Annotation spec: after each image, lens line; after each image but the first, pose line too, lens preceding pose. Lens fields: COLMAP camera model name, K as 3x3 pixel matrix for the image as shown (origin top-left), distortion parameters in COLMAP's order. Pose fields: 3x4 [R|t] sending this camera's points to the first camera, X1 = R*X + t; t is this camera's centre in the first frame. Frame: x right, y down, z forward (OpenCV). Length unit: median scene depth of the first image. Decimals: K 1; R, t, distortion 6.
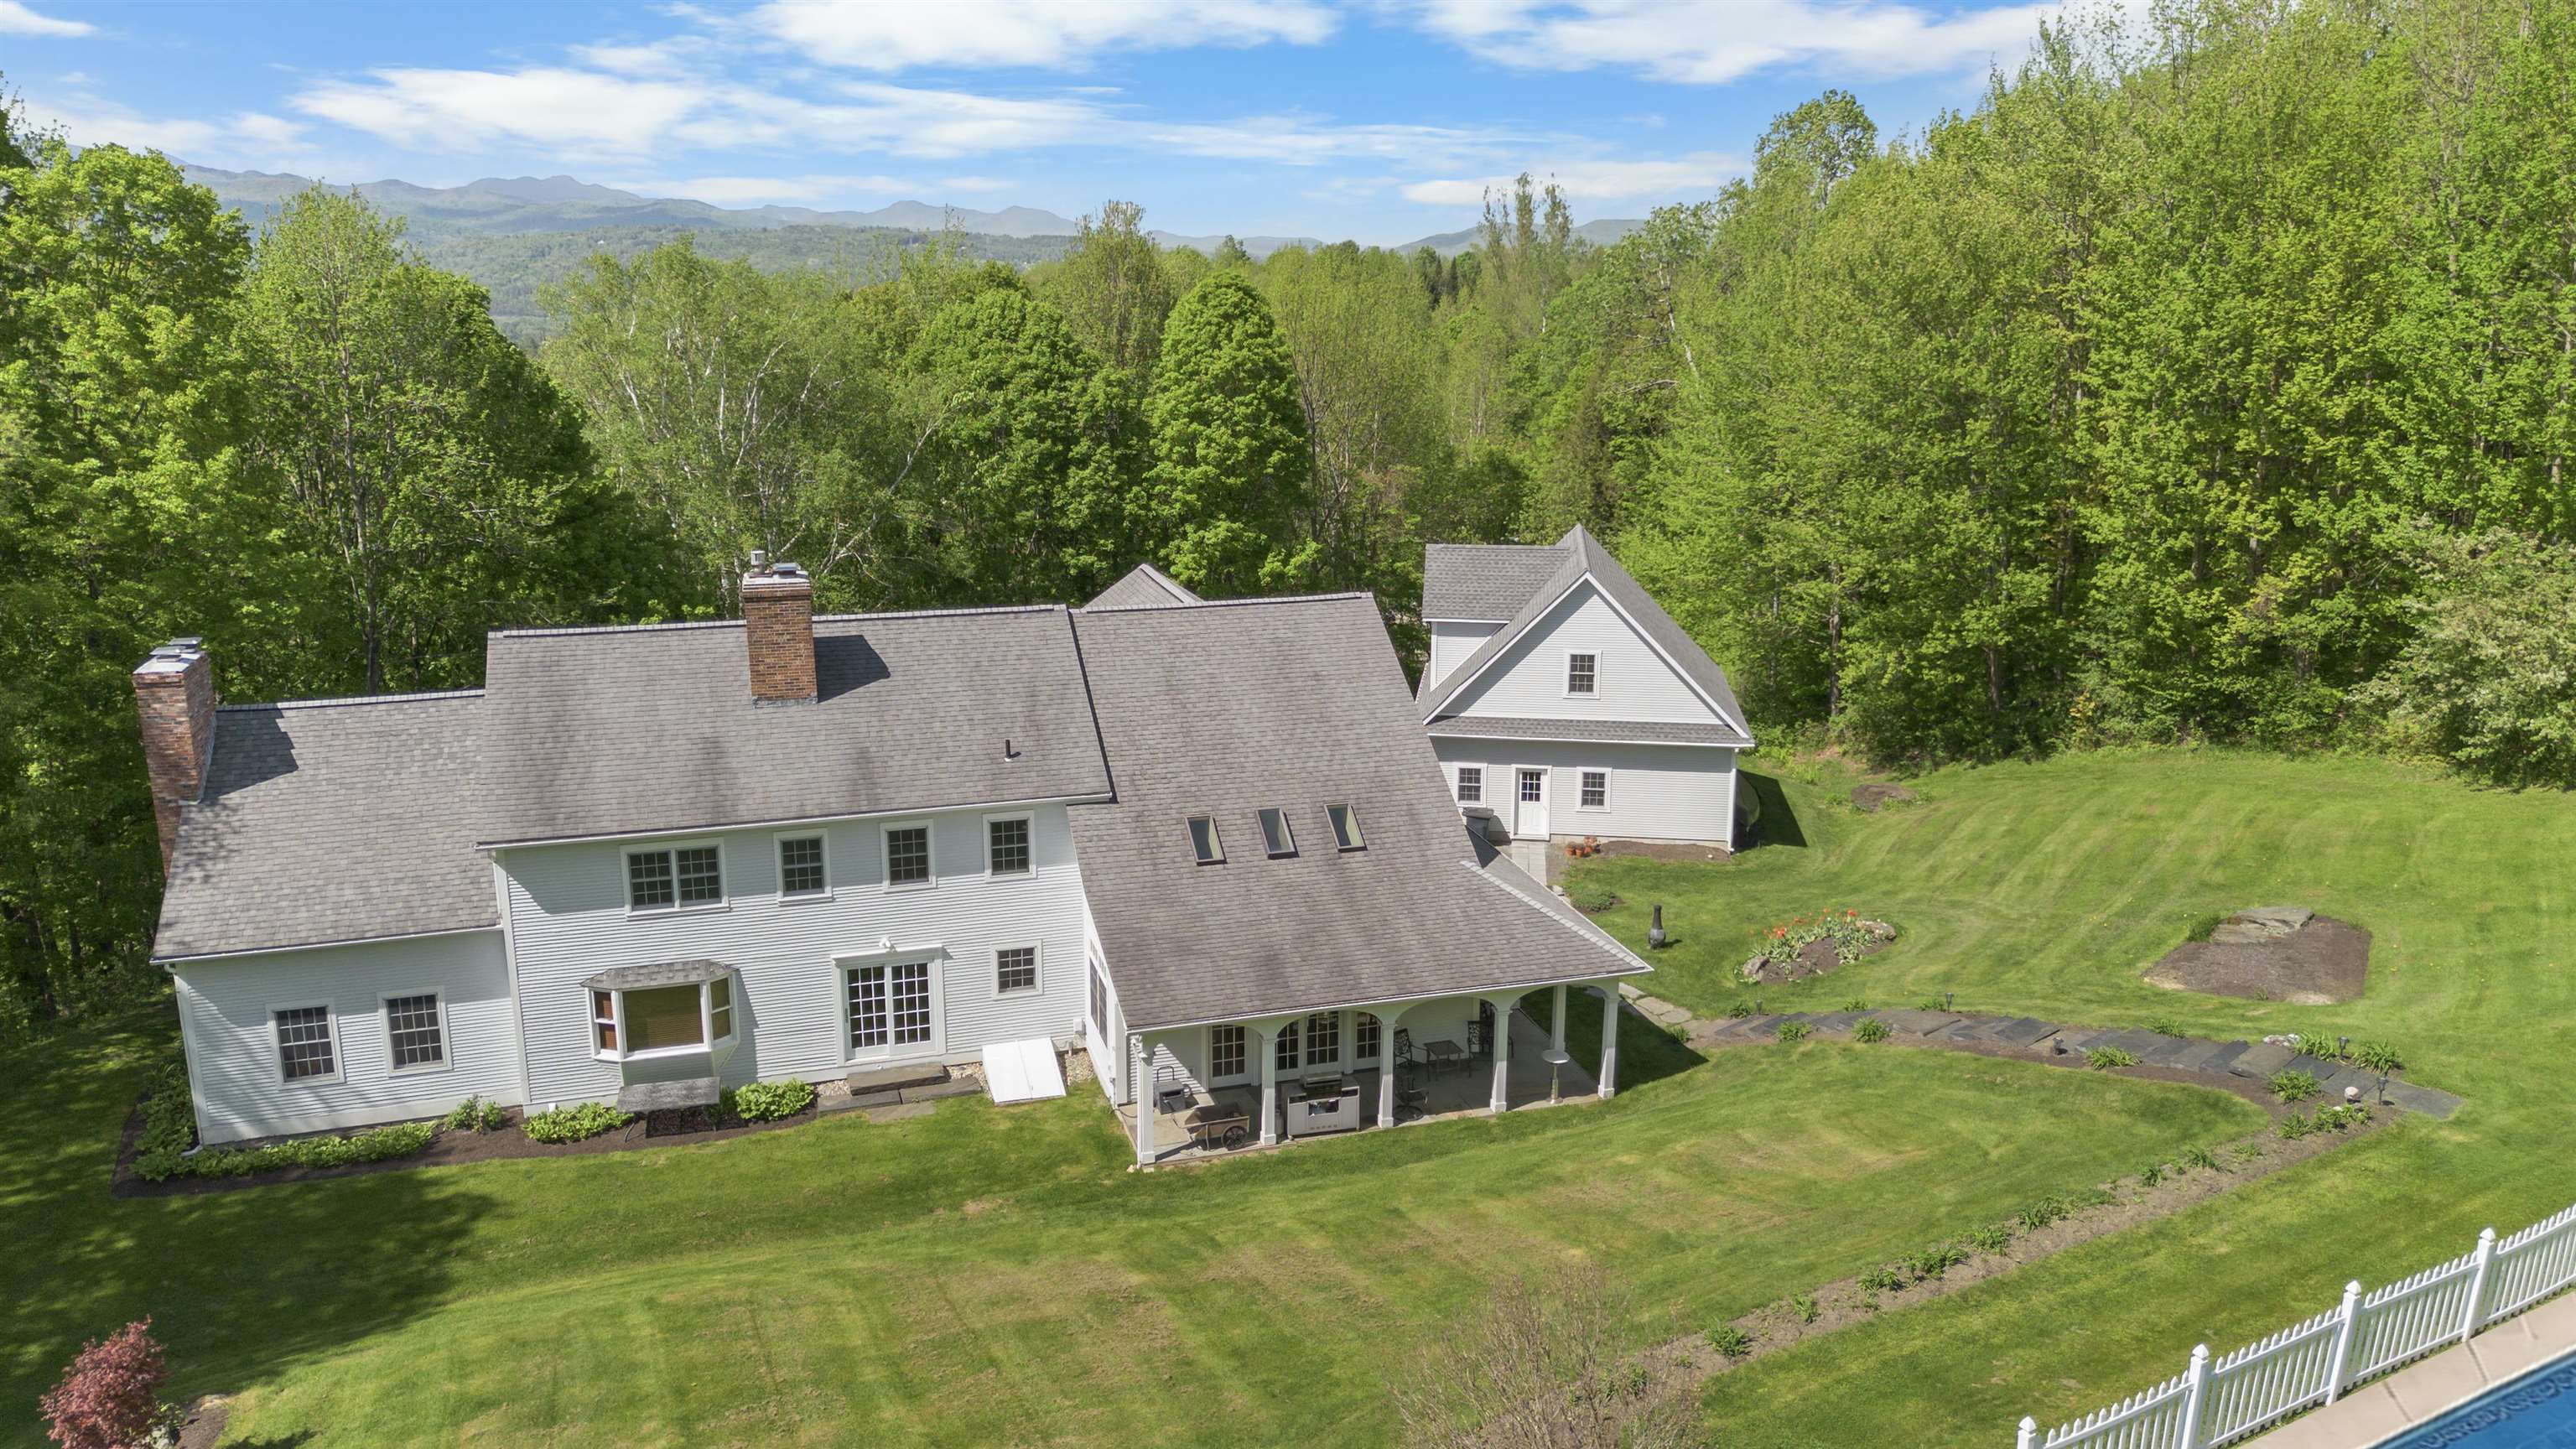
lens RADIAL K [[1807.3, 0, 1299.8], [0, 1807.3, 768.1], [0, 0, 1]] dist [0.066961, -0.089561]
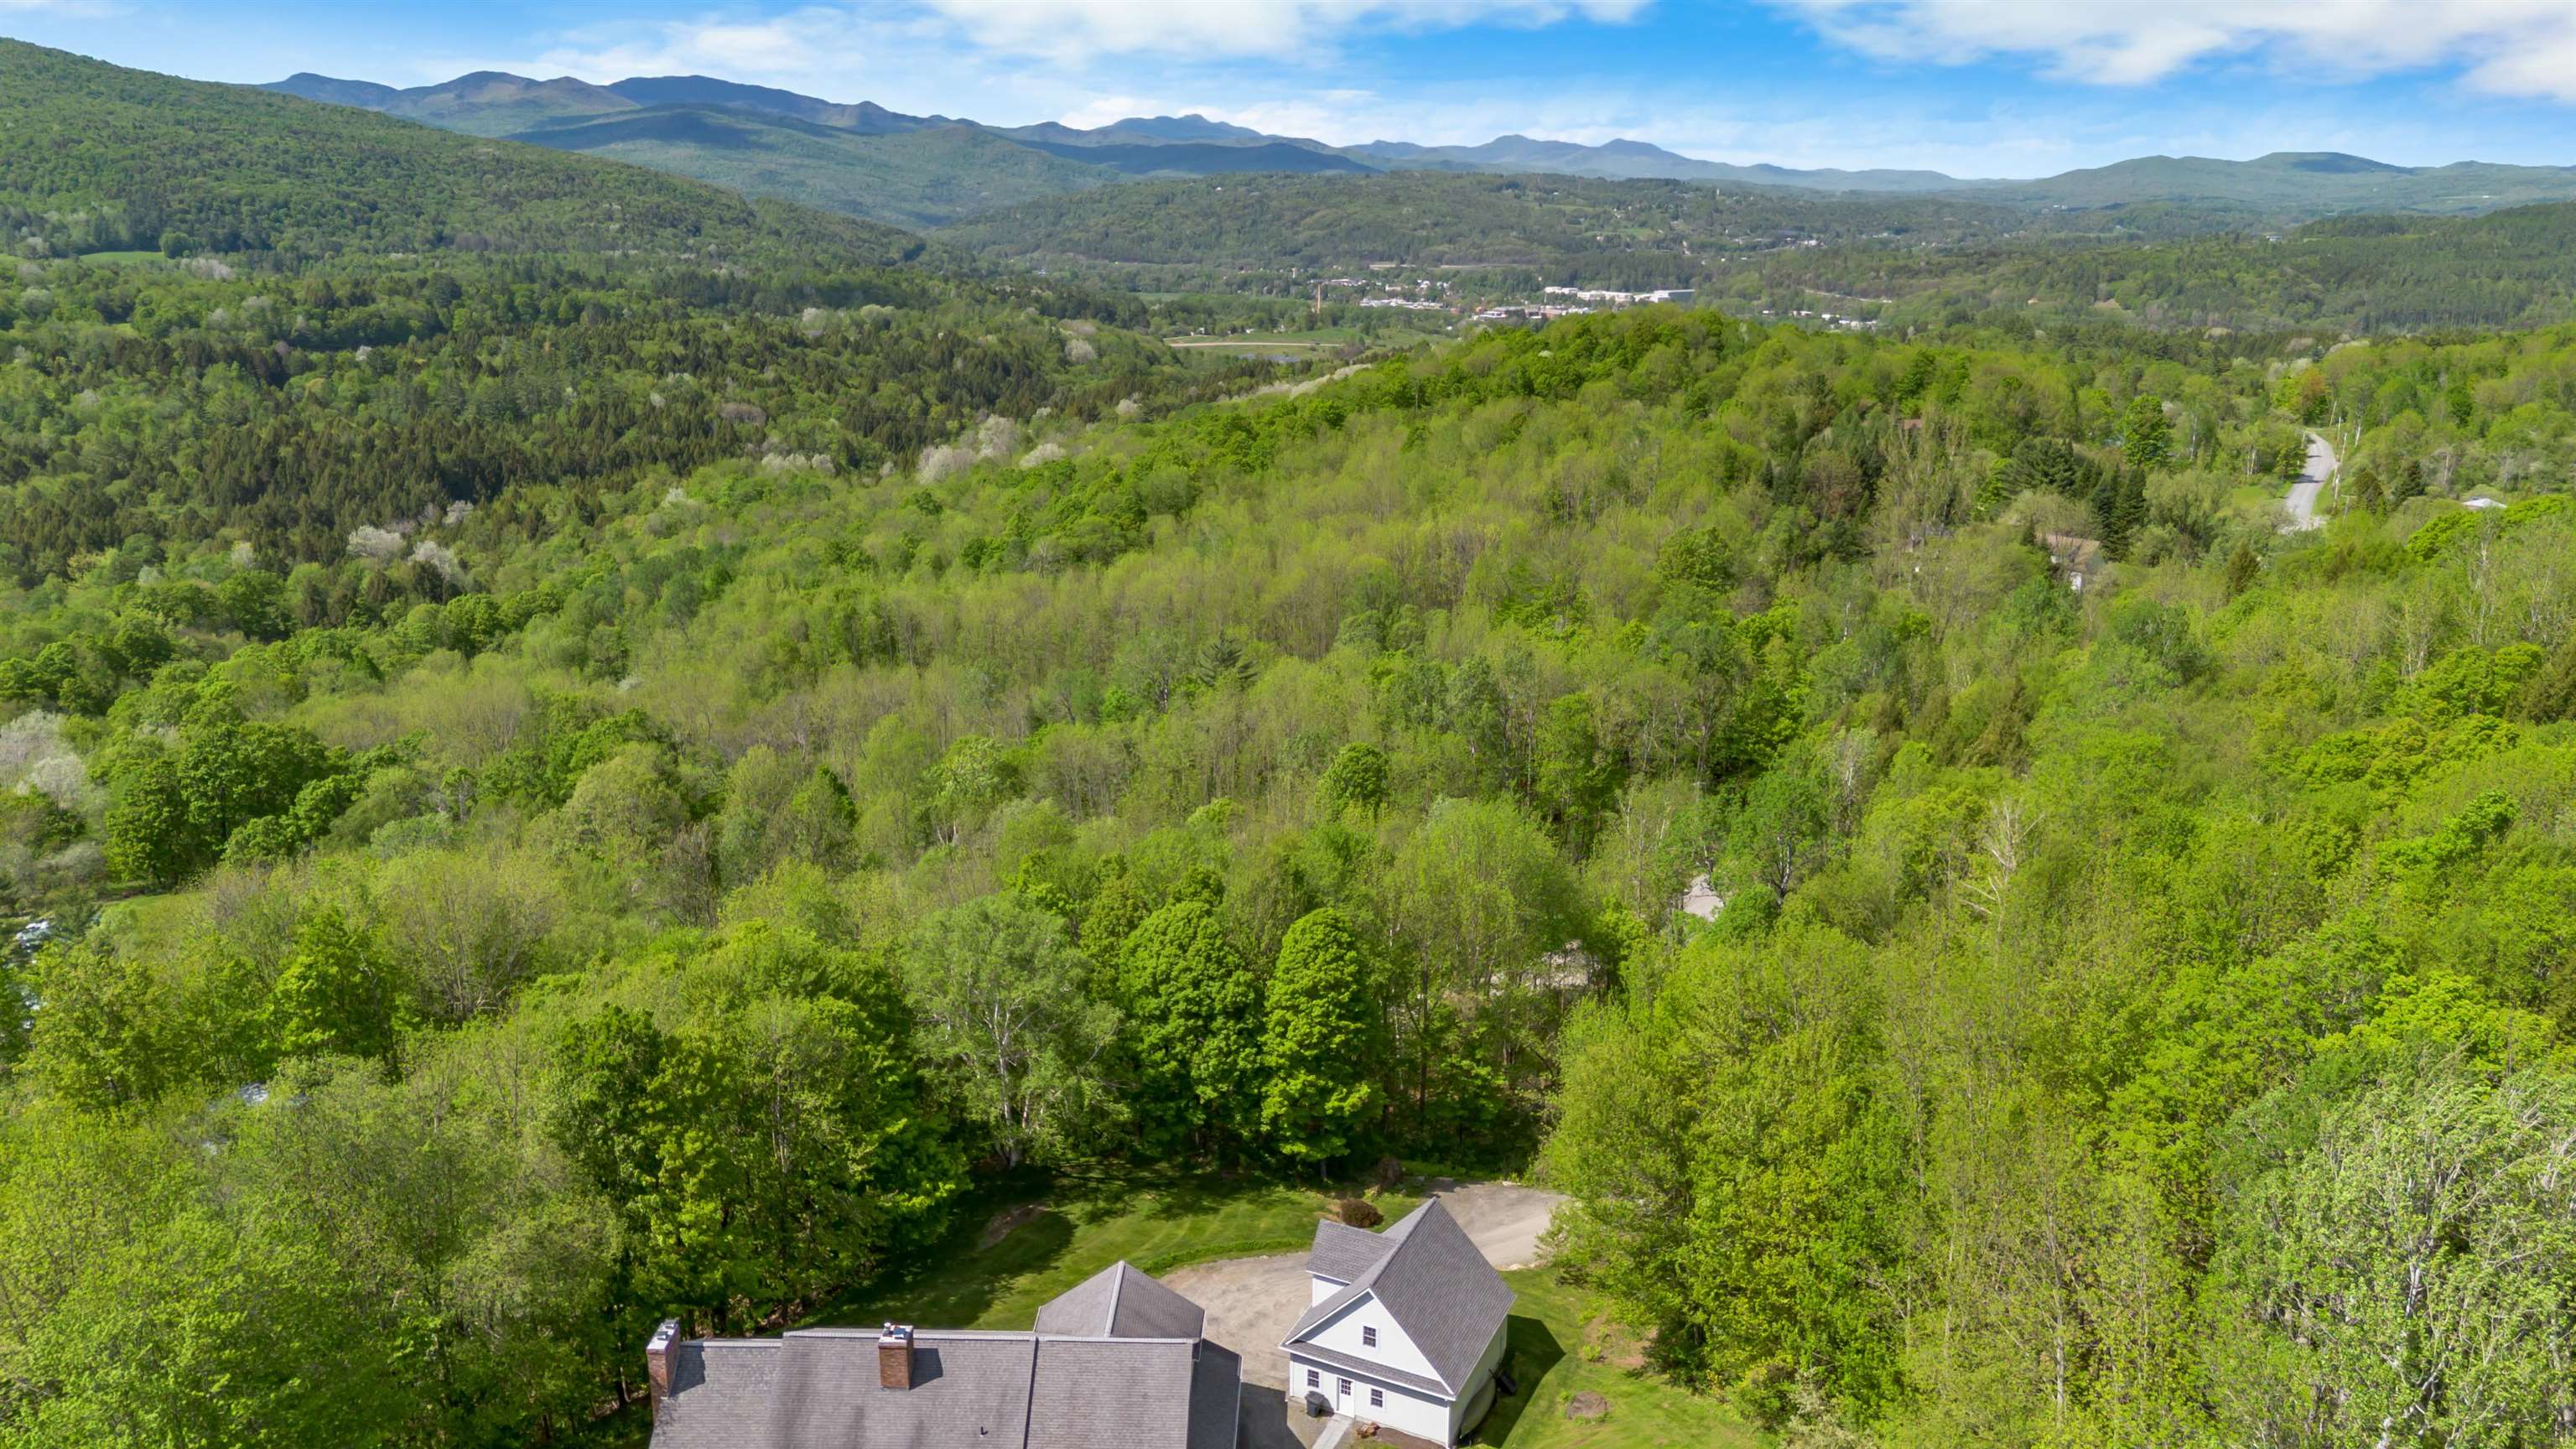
lens RADIAL K [[1822.0, 0, 1296.4], [0, 1822.0, 715.5], [0, 0, 1]] dist [0.082585, -0.089921]
pose [[0.950581, 0.092164, -0.296482, 0.791672], [-0.089726, 0.995727, 0.021851, -0.966918], [0.297228, 0.005831, 0.954789, -1.037560]]
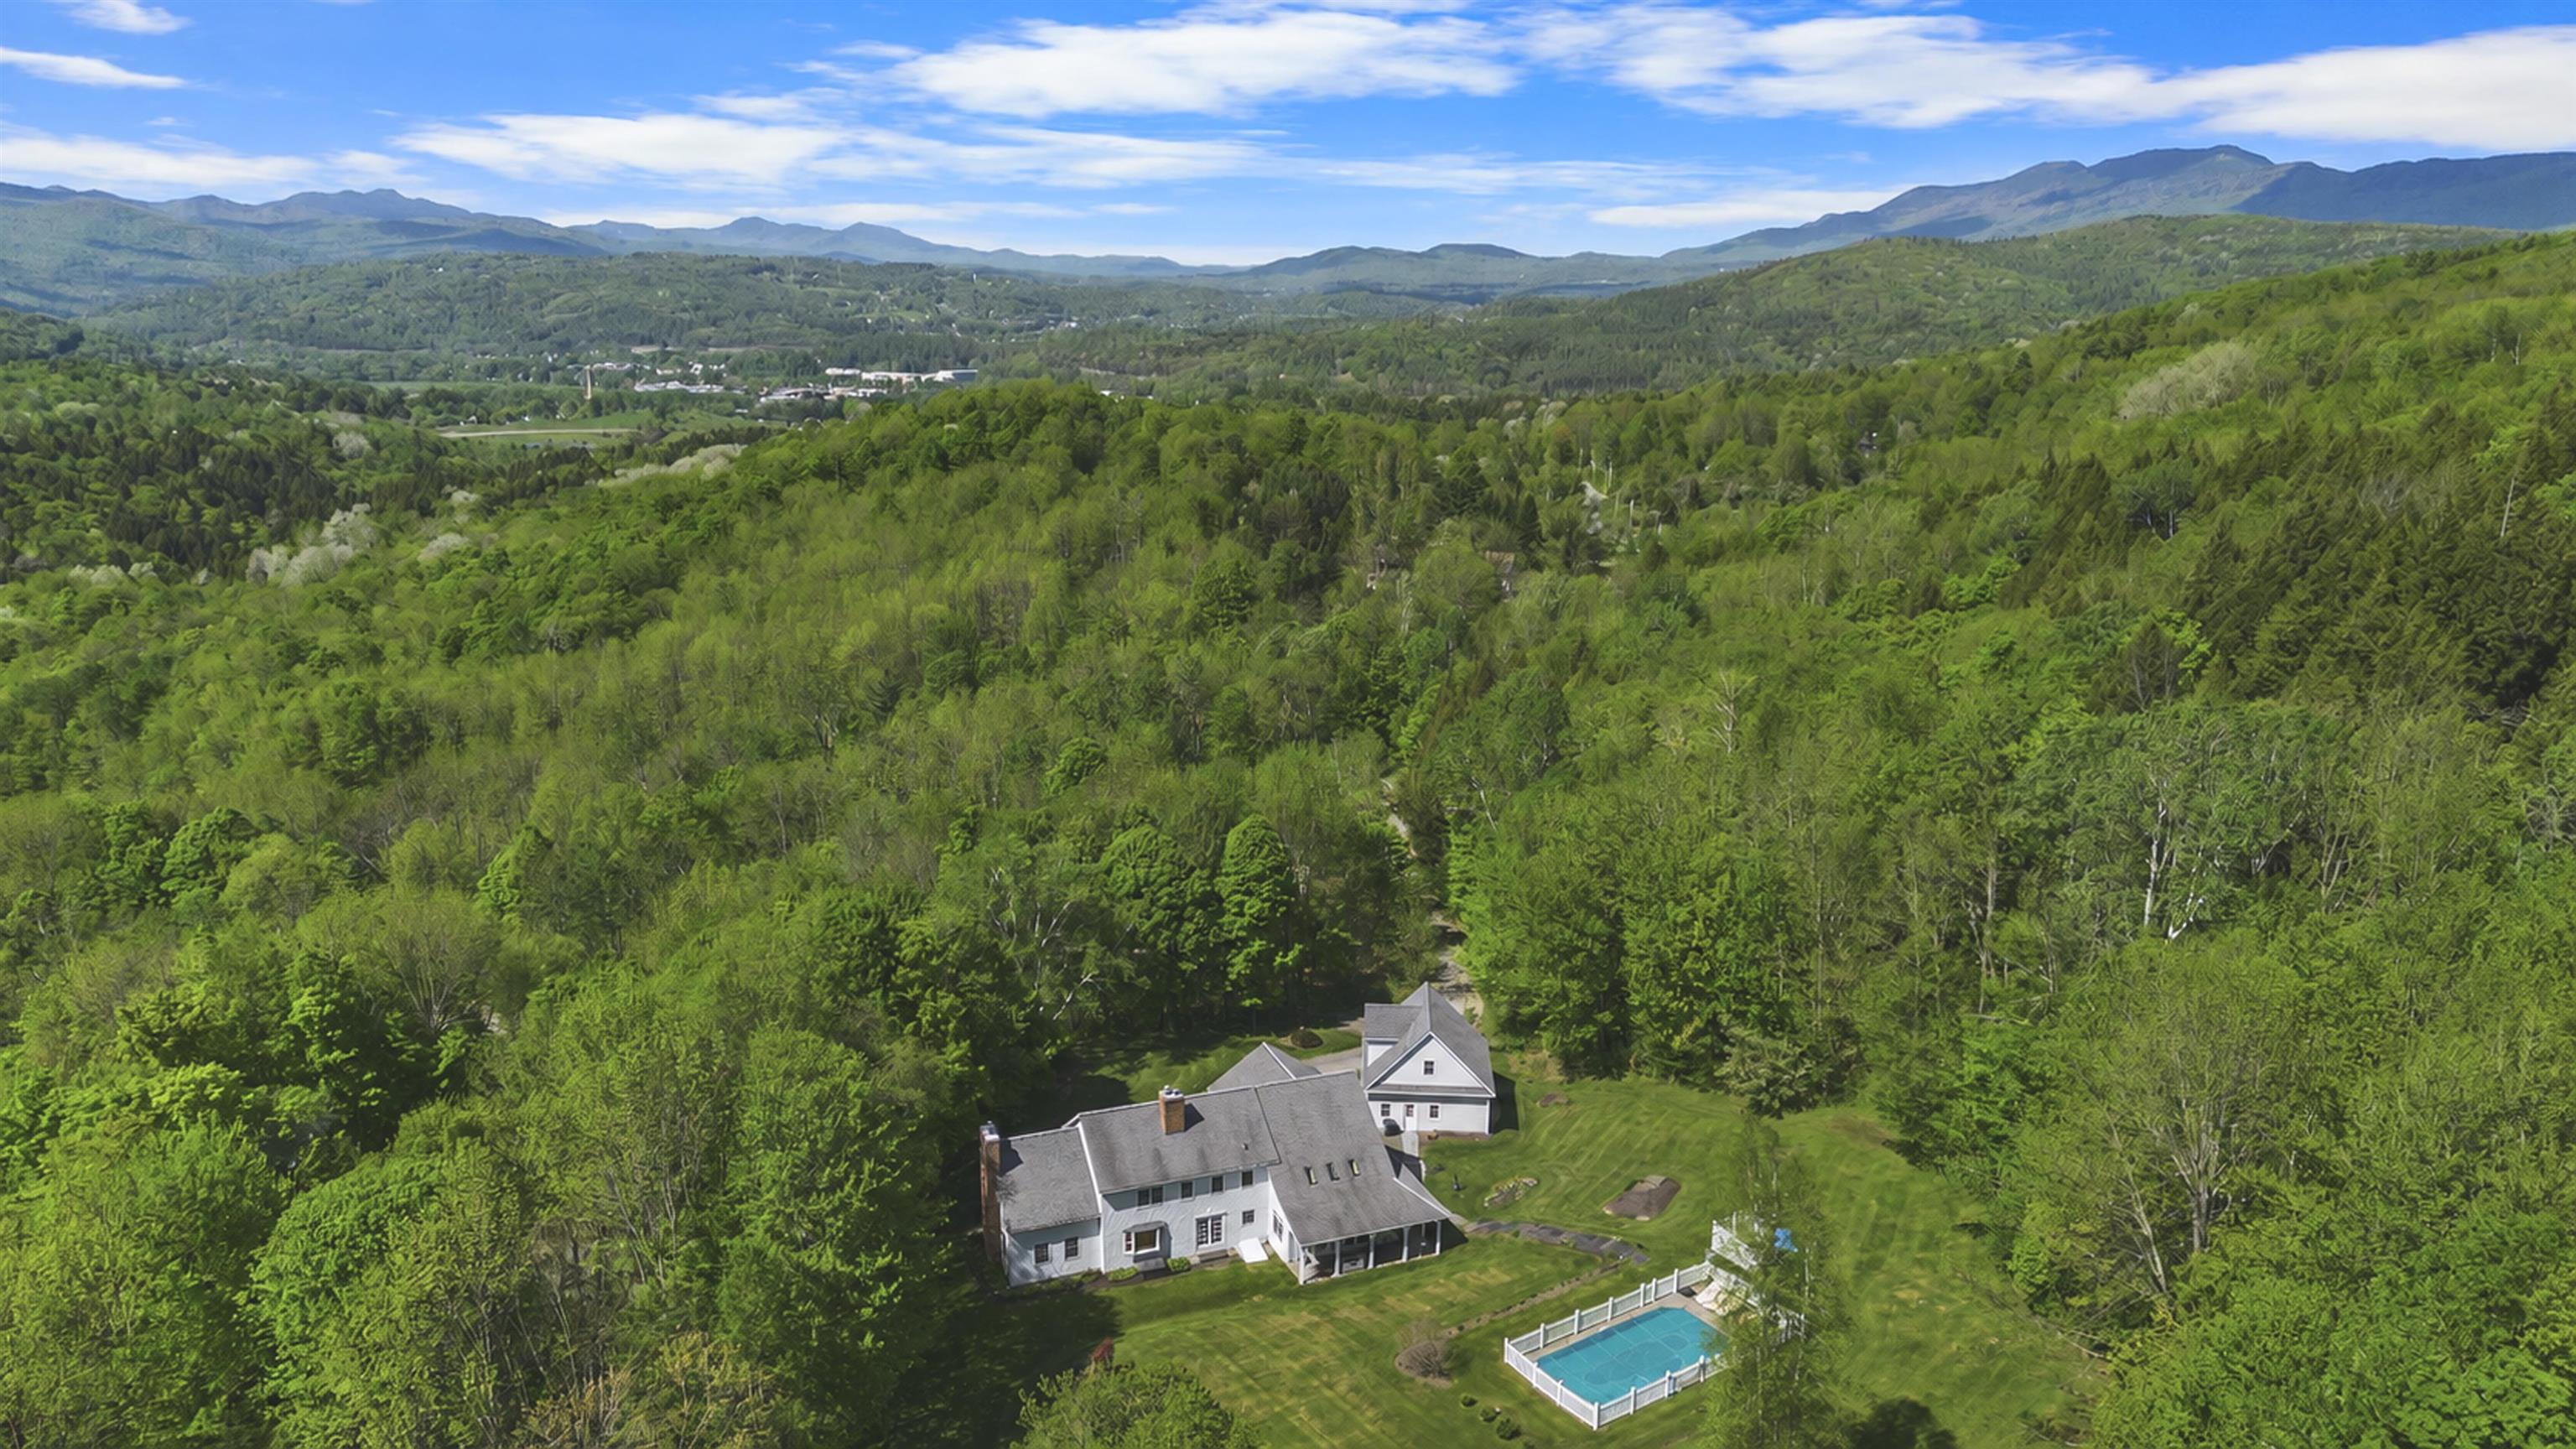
lens RADIAL K [[1822.0, 0, 1296.4], [0, 1822.0, 715.5], [0, 0, 1]] dist [0.082585, -0.089921]
pose [[0.996957, -0.014309, 0.076623, -0.308260], [0.016980, 0.999266, -0.034332, -0.649282], [-0.076075, 0.035529, 0.996469, -2.199968]]
